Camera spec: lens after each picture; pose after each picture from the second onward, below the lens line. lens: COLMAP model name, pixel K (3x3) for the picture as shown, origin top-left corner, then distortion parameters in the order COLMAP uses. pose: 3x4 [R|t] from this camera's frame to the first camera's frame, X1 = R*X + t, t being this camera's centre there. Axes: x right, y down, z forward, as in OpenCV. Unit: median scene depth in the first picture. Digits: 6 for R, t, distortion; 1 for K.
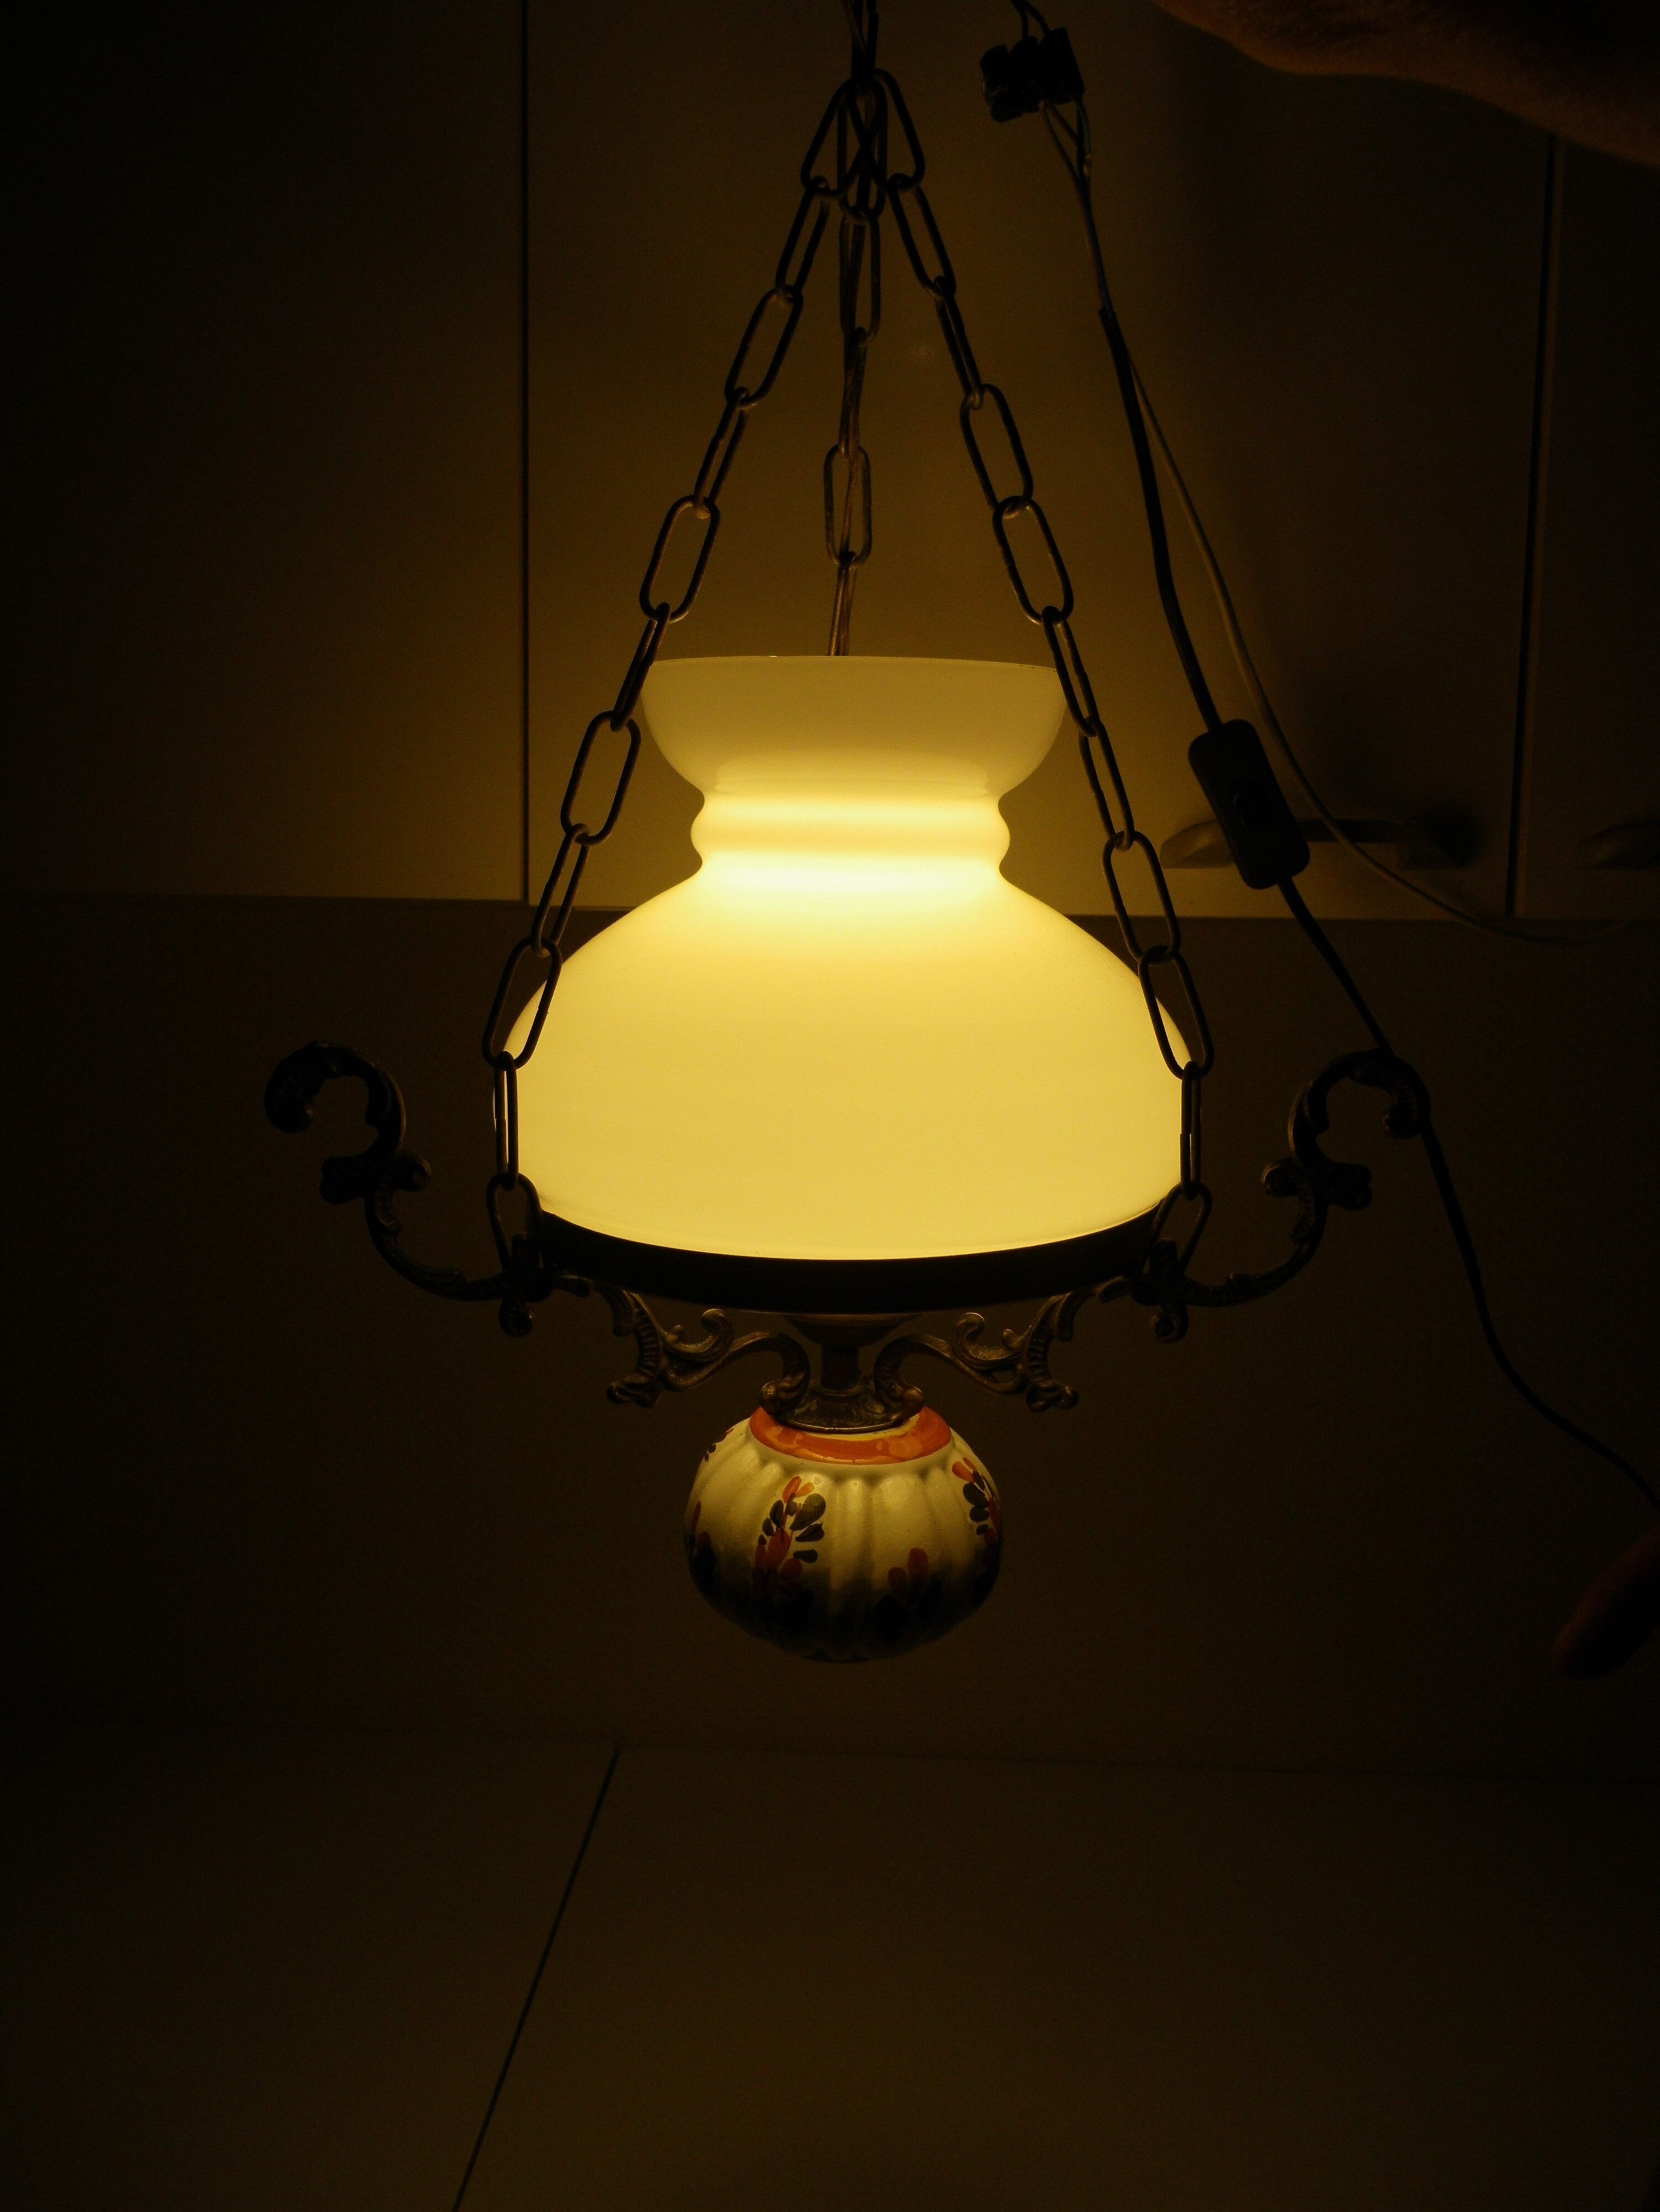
lens RADIAL K [[1677.7, 0, 839.4], [0, 1677.7, 1148.6], [0, 0, 1]] dist [0.004305, -0.008104]
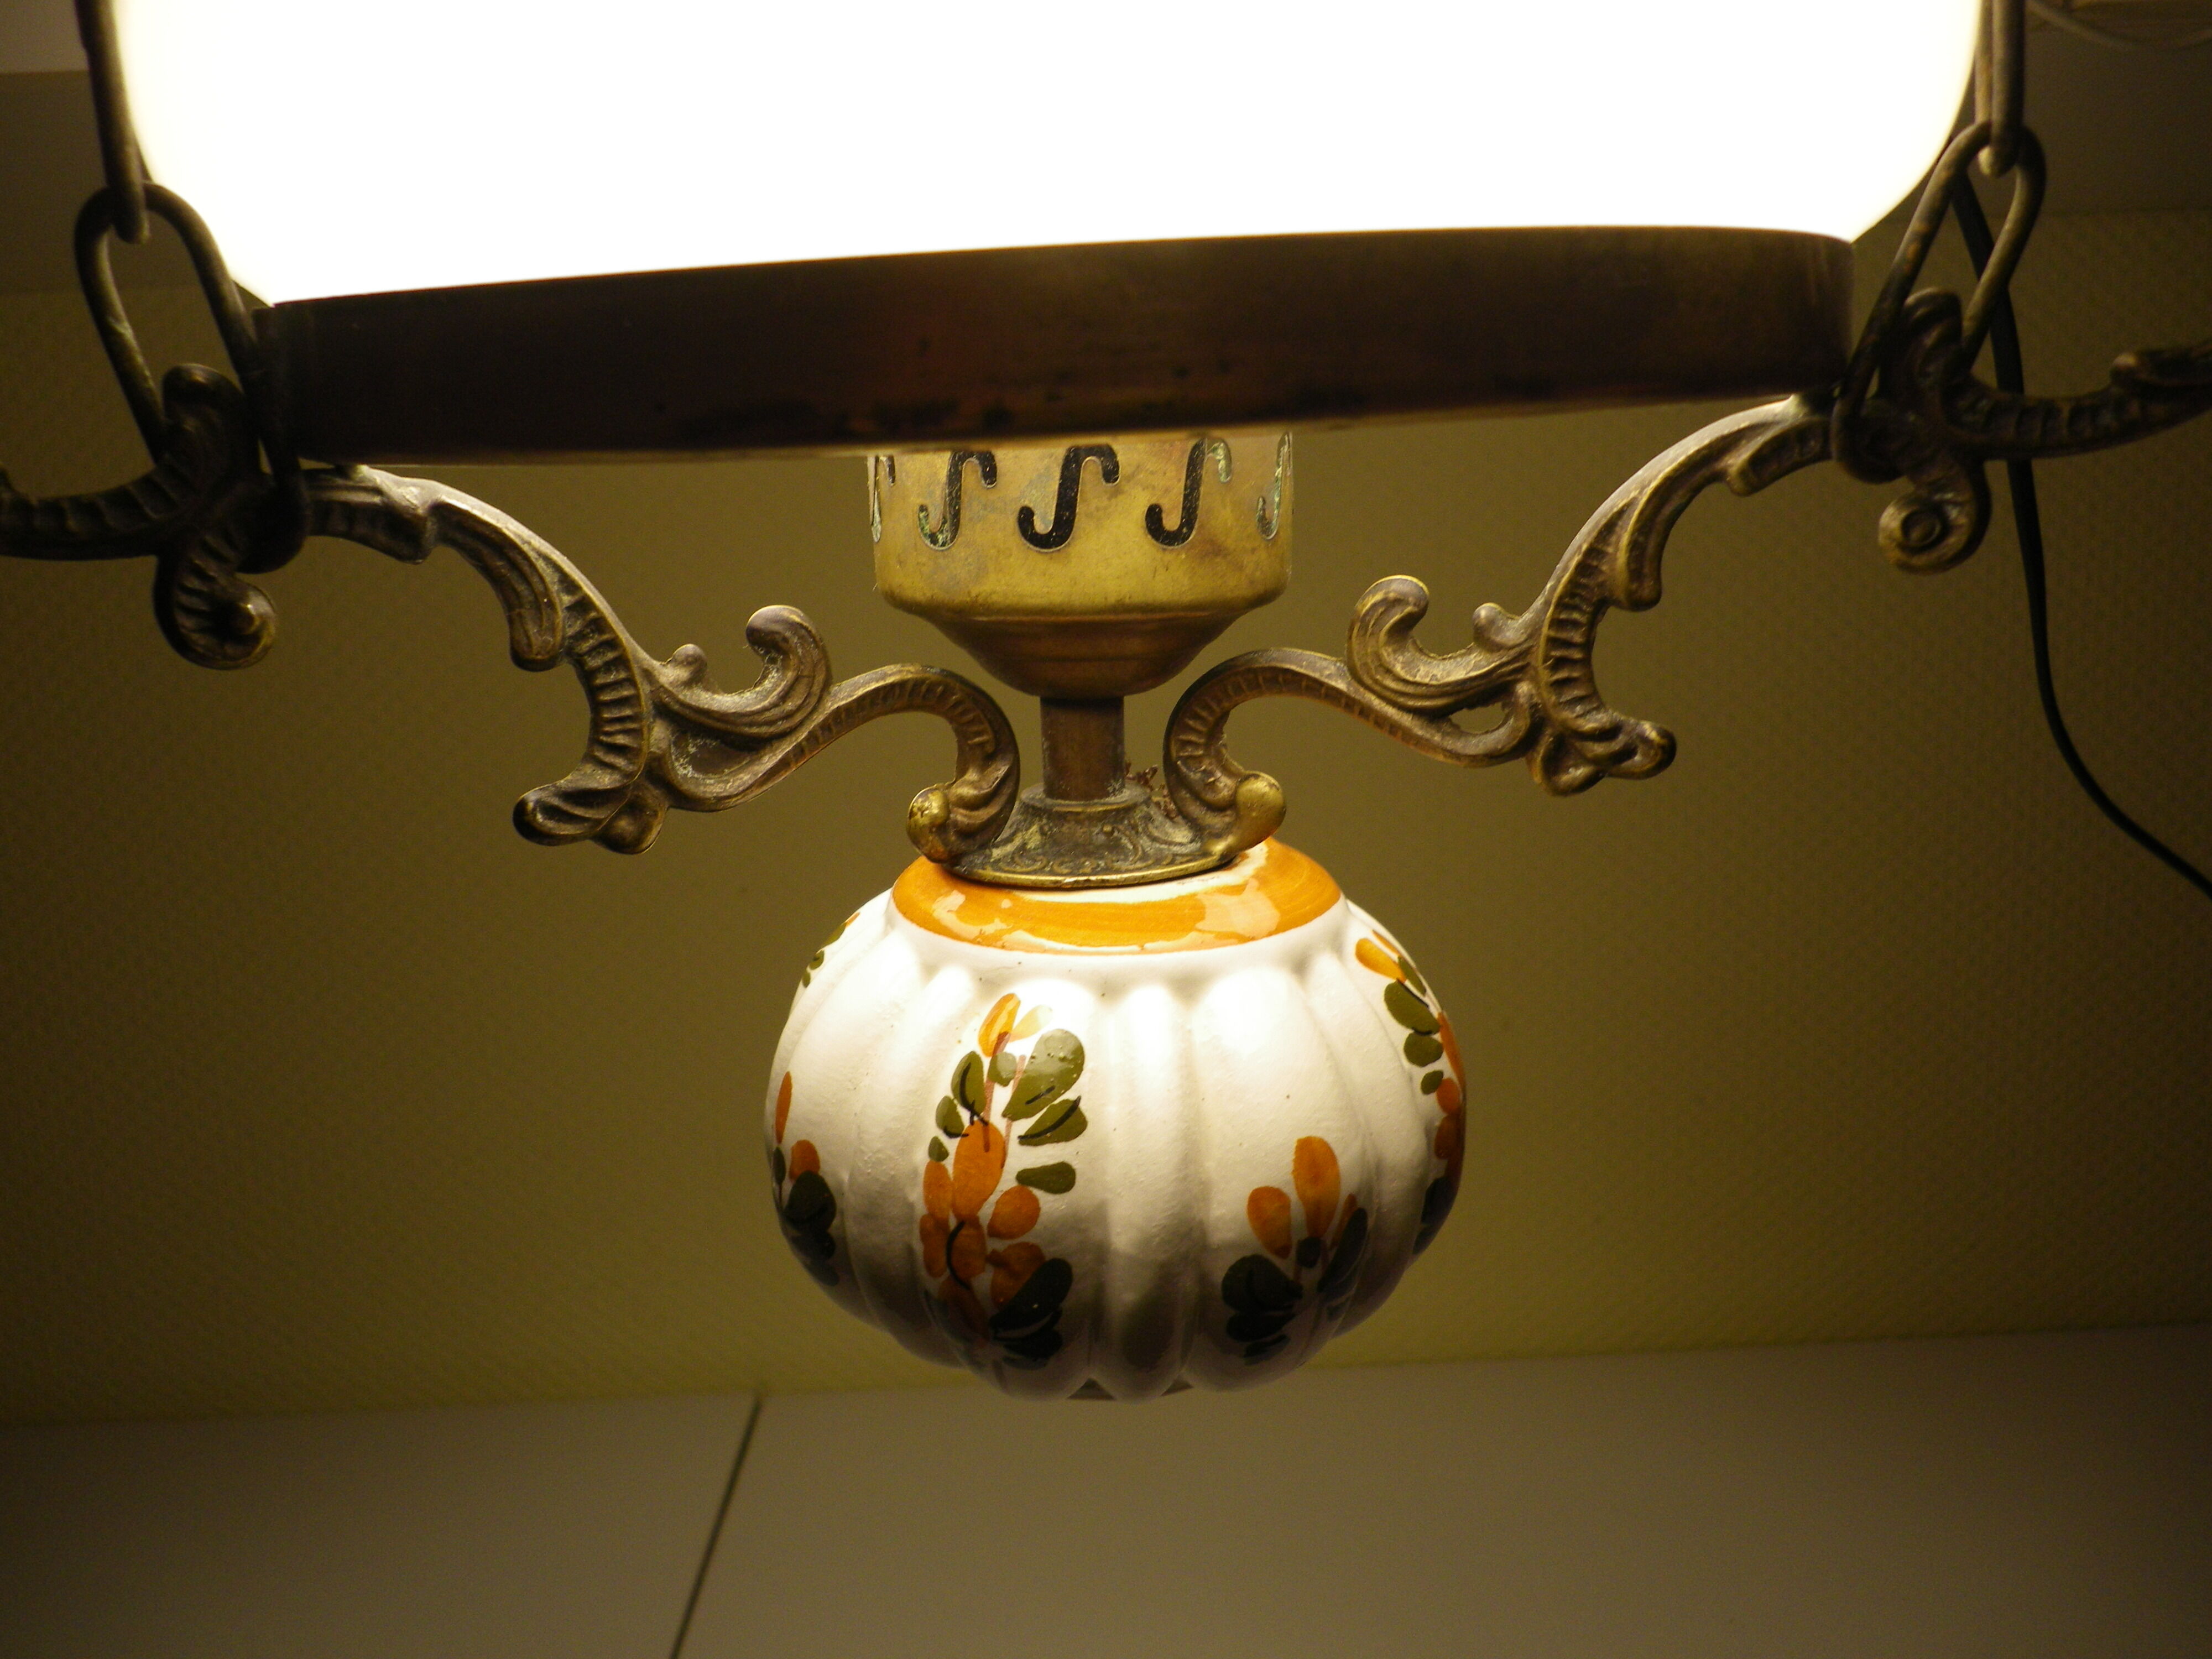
lens RADIAL K [[1677.6, 0, 1124.5], [0, 1677.6, 842.1], [0, 0, 1]] dist [0.004305, -0.008104]
pose [[0.995006, -0.073944, 0.067053, -0.022348], [0.069174, 0.995084, 0.070874, 0.132364], [-0.071964, -0.065882, 0.995229, 0.593242]]
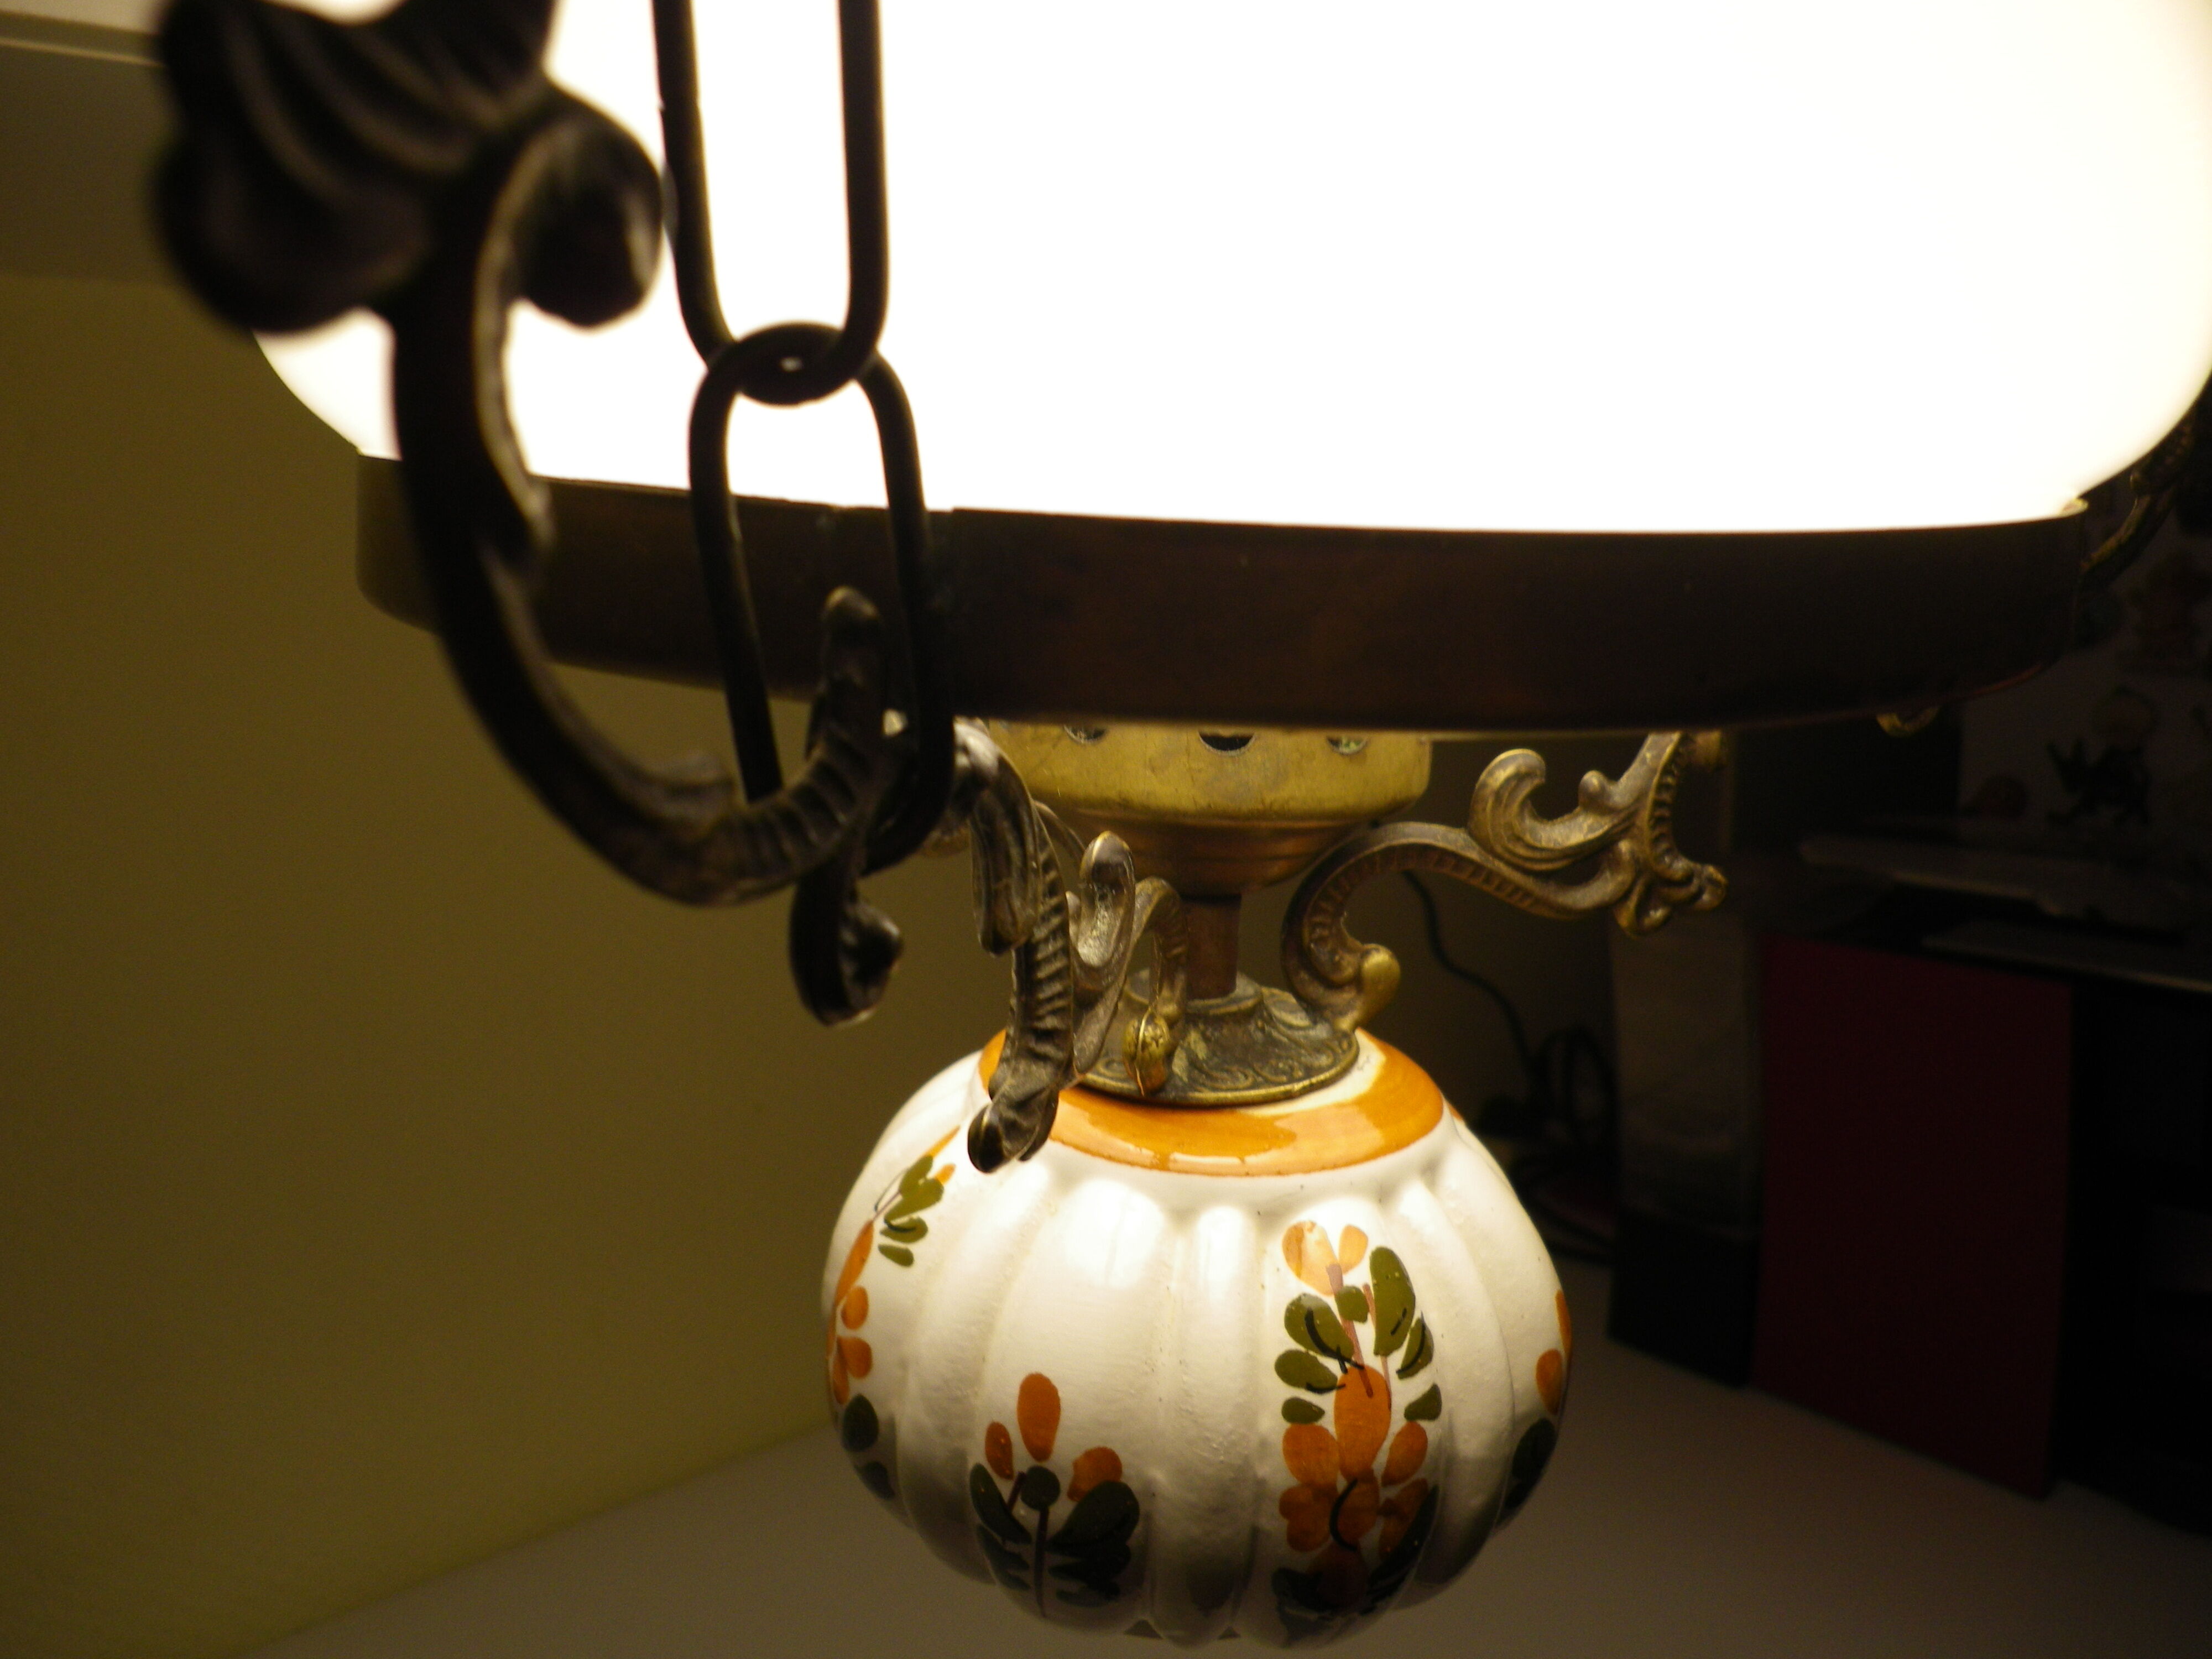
lens RADIAL K [[1677.6, 0, 1086.5], [0, 1677.6, 841.9], [0, 0, 1]] dist [0.004305, -0.008104]
pose [[0.734510, -0.162597, 0.658831, -0.312993], [0.121981, 0.986692, 0.107519, 0.060597], [-0.667545, 0.001391, 0.744568, 0.757382]]
